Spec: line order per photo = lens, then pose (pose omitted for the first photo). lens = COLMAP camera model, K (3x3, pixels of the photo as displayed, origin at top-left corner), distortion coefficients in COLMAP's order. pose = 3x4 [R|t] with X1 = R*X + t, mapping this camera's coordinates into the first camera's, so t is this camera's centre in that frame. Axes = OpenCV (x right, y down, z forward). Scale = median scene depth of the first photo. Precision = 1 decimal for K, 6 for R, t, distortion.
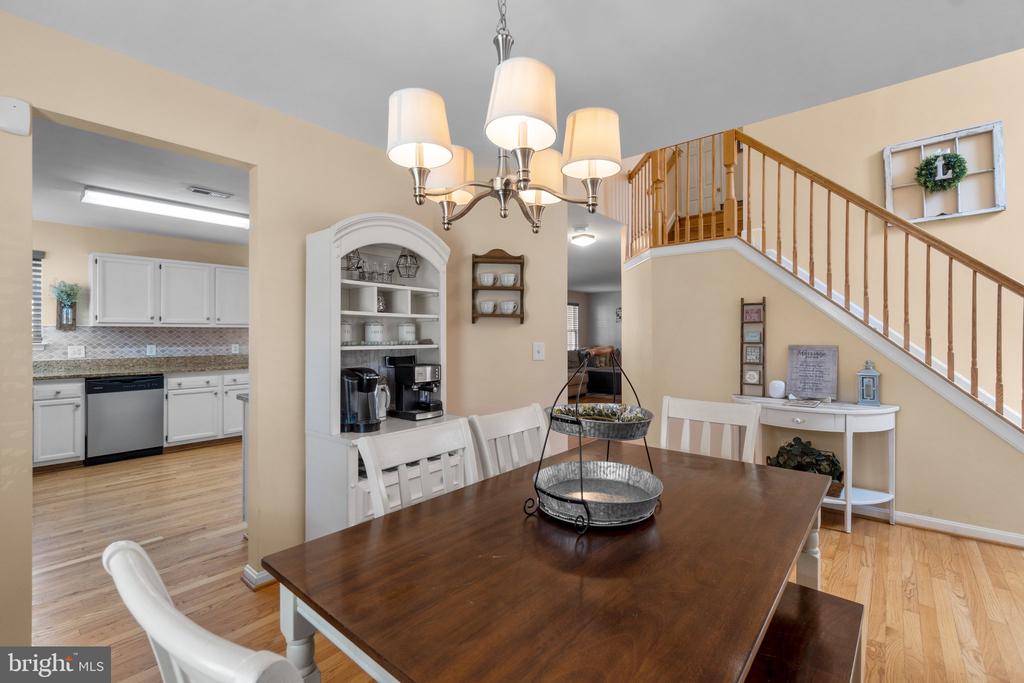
lens RADIAL K [[437.4, 0, 509.3], [0, 437.4, 334.8], [0, 0, 1]] dist [0.000054, -0.000376]
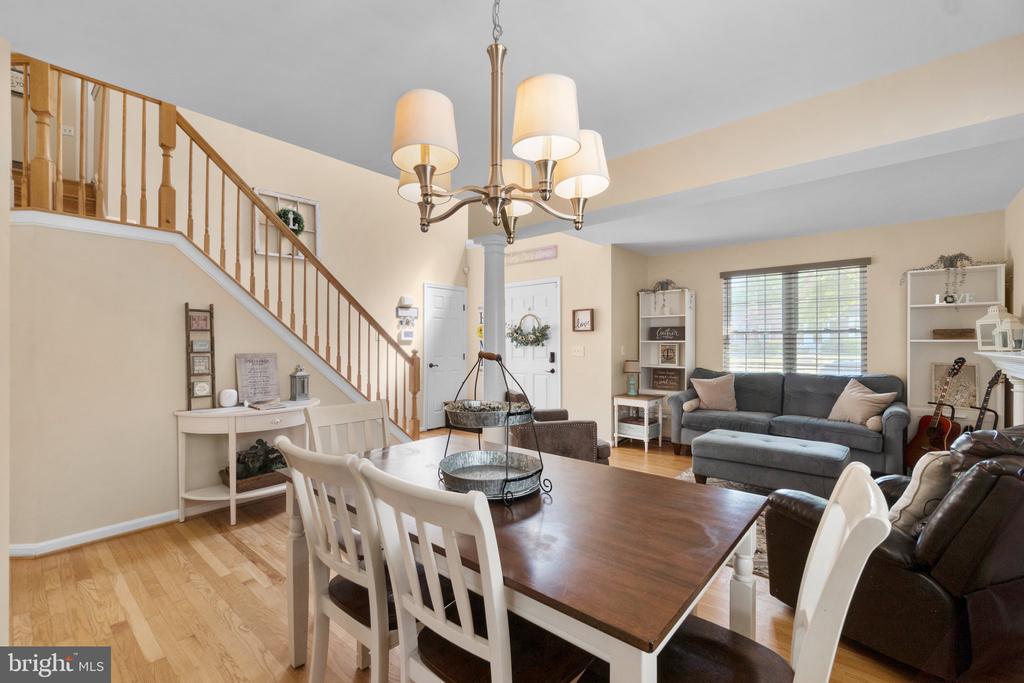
lens RADIAL K [[438.3, 0, 512.0], [0, 438.3, 341.5], [0, 0, 1]] dist [-0.003012, -0.000089]
pose [[0.016081, 0.011518, 0.999804, -0.365794], [-0.004198, 0.999926, -0.011452, 0.003793], [-0.999862, -0.004013, 0.016128, 0.321767]]
